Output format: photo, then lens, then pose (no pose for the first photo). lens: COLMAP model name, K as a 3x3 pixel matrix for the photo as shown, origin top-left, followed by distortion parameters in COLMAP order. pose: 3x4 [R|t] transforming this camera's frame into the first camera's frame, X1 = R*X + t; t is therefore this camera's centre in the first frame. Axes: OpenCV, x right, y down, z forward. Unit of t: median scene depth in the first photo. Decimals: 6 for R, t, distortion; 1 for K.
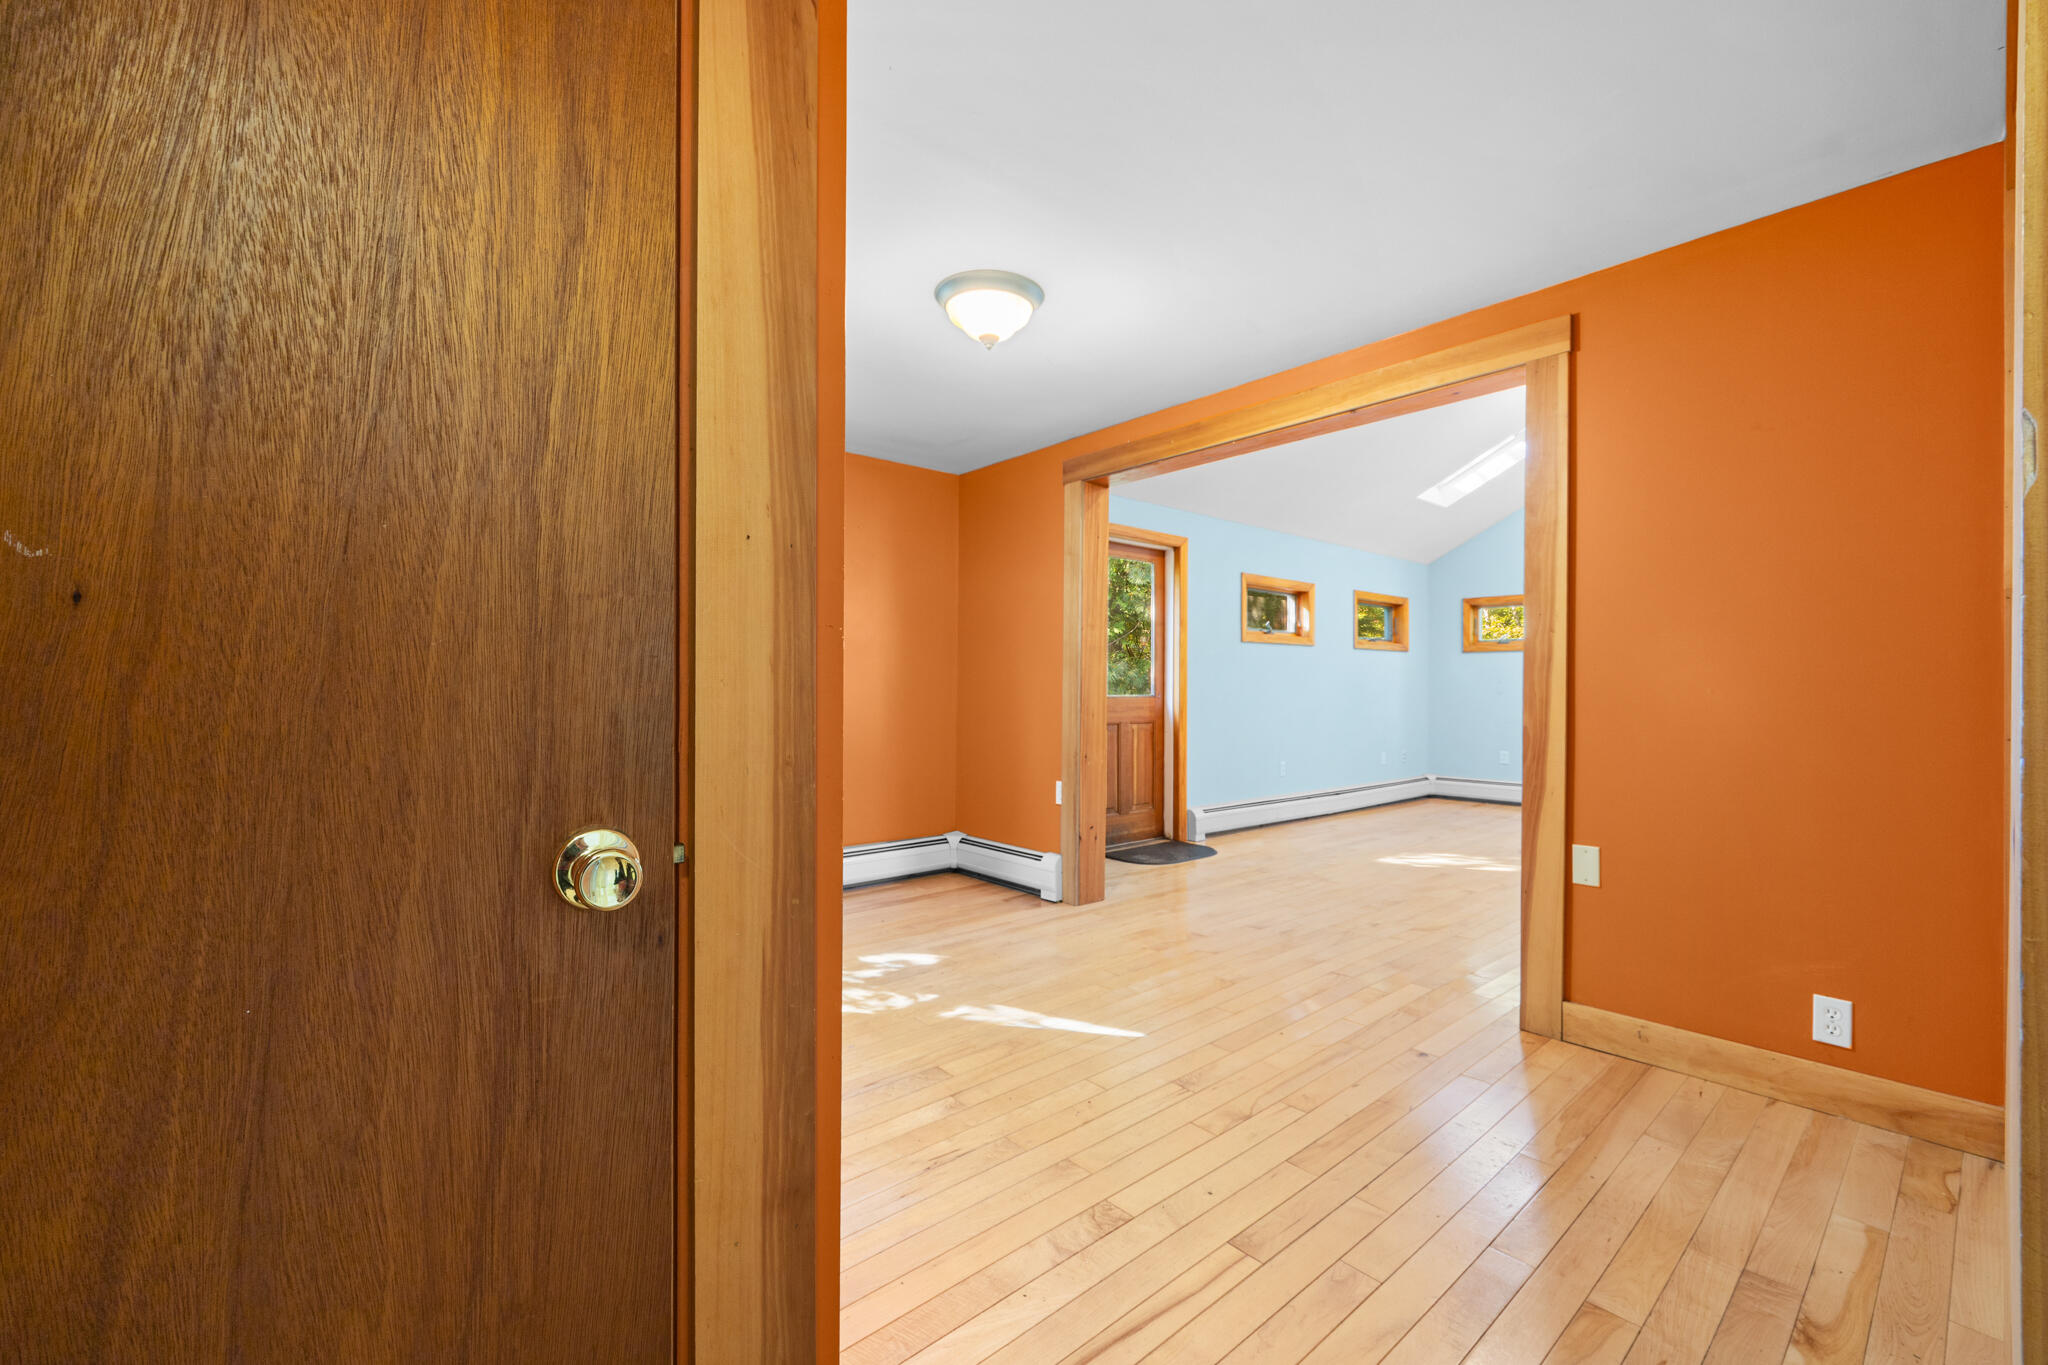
lens RADIAL K [[838.6, 0, 1012.2], [0, 838.6, 685.7], [0, 0, 1]] dist [0.001311, 0.000021]
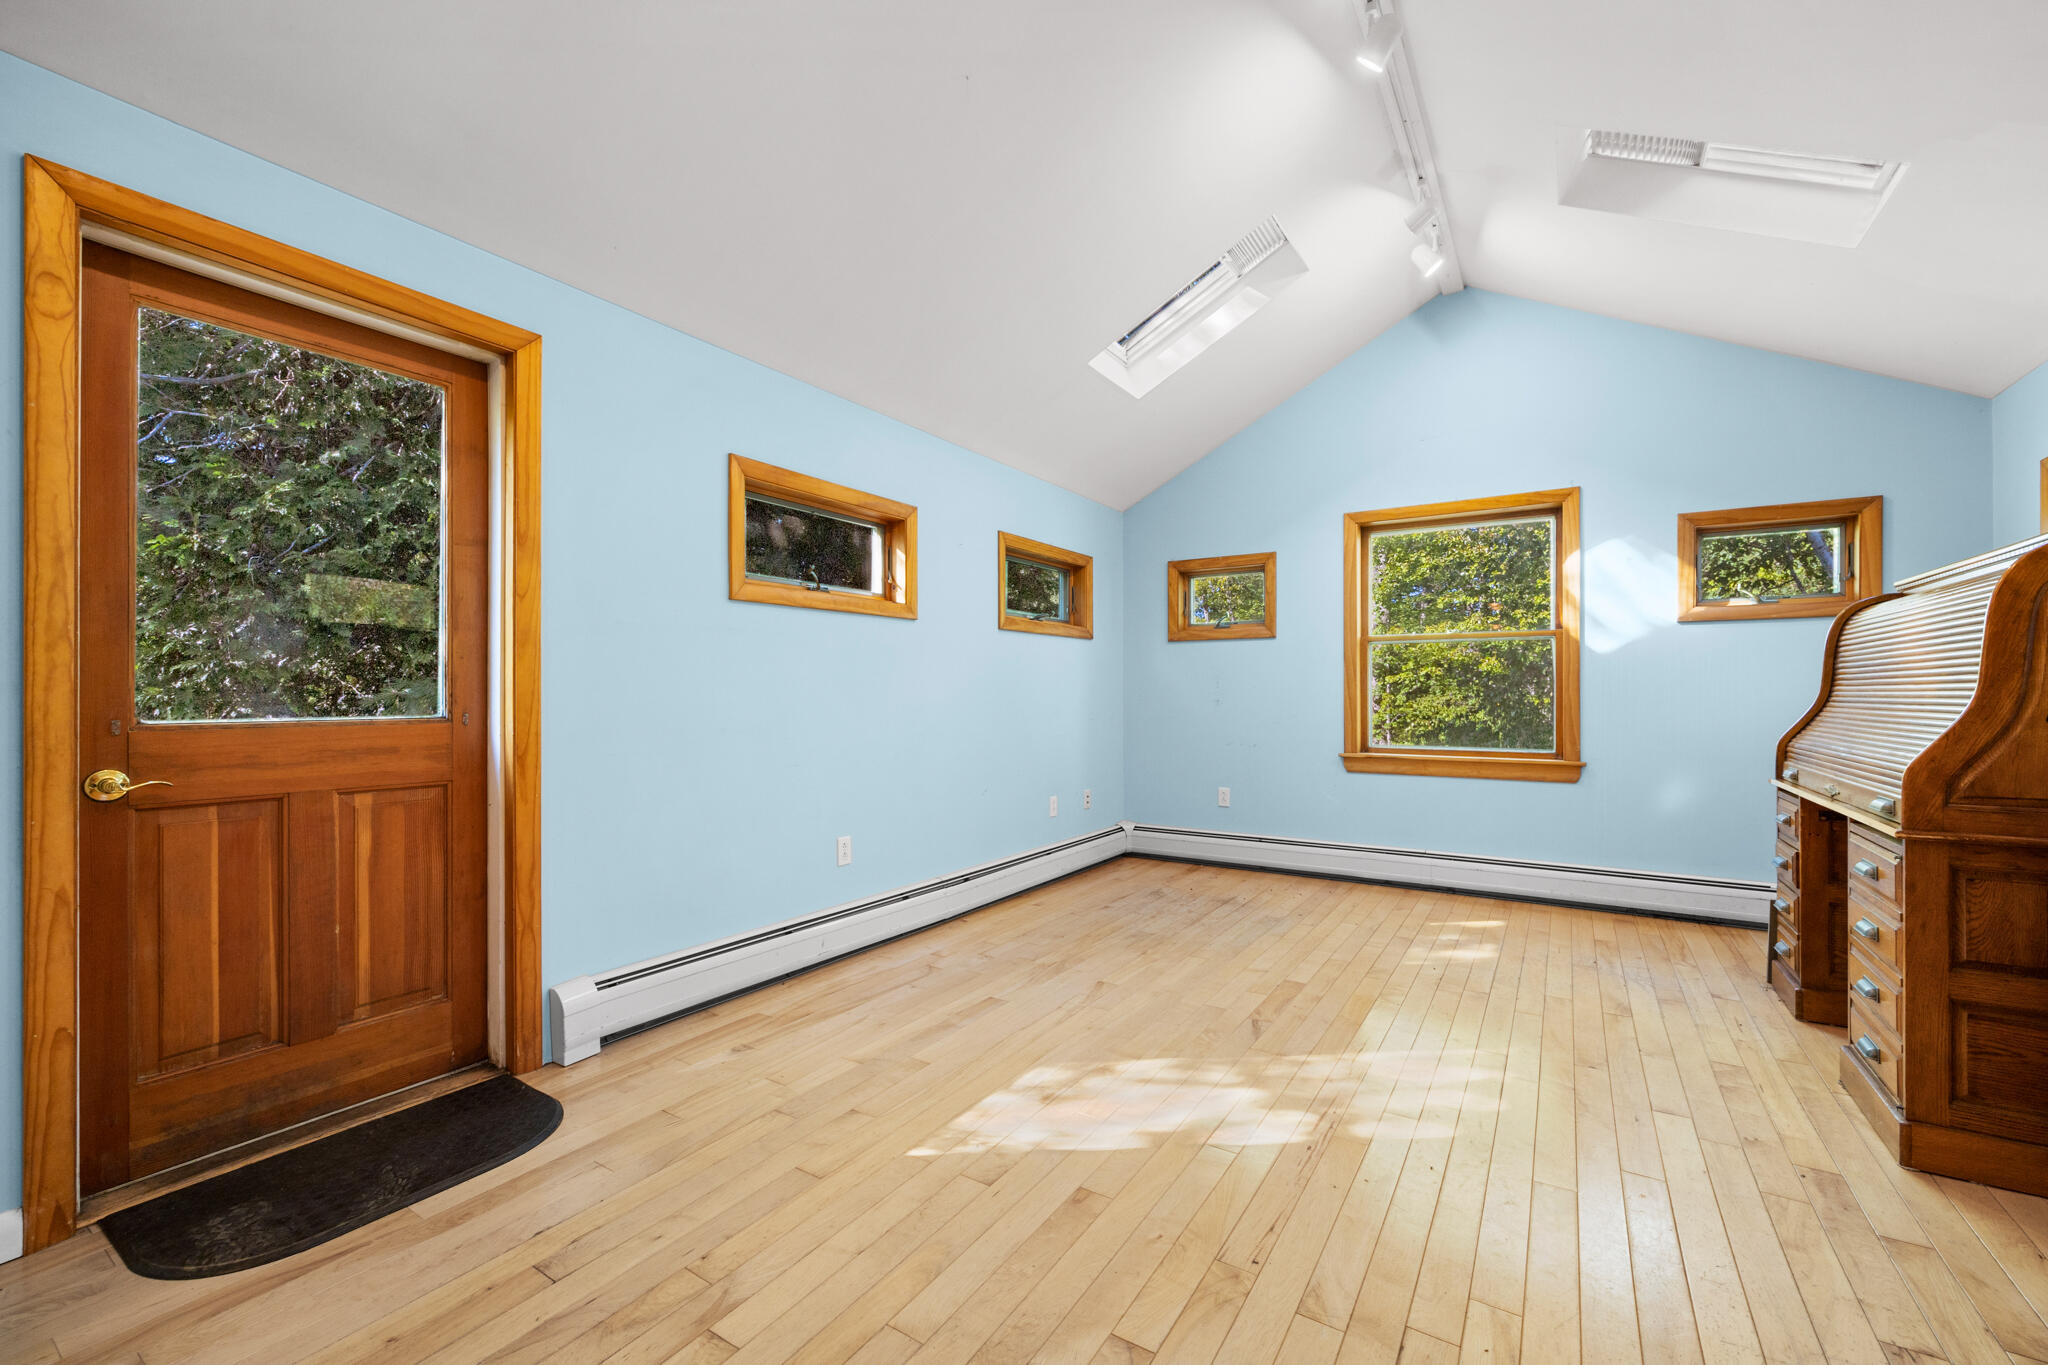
lens RADIAL K [[838.6, 0, 1029.3], [0, 838.6, 688.0], [0, 0, 1]] dist [0.001311, 0.000021]
pose [[0.955318, 0.000440, 0.295578, 0.269330], [0.000227, 0.999998, -0.002222, -0.001079], [-0.295578, 0.002190, 0.955316, 0.454597]]
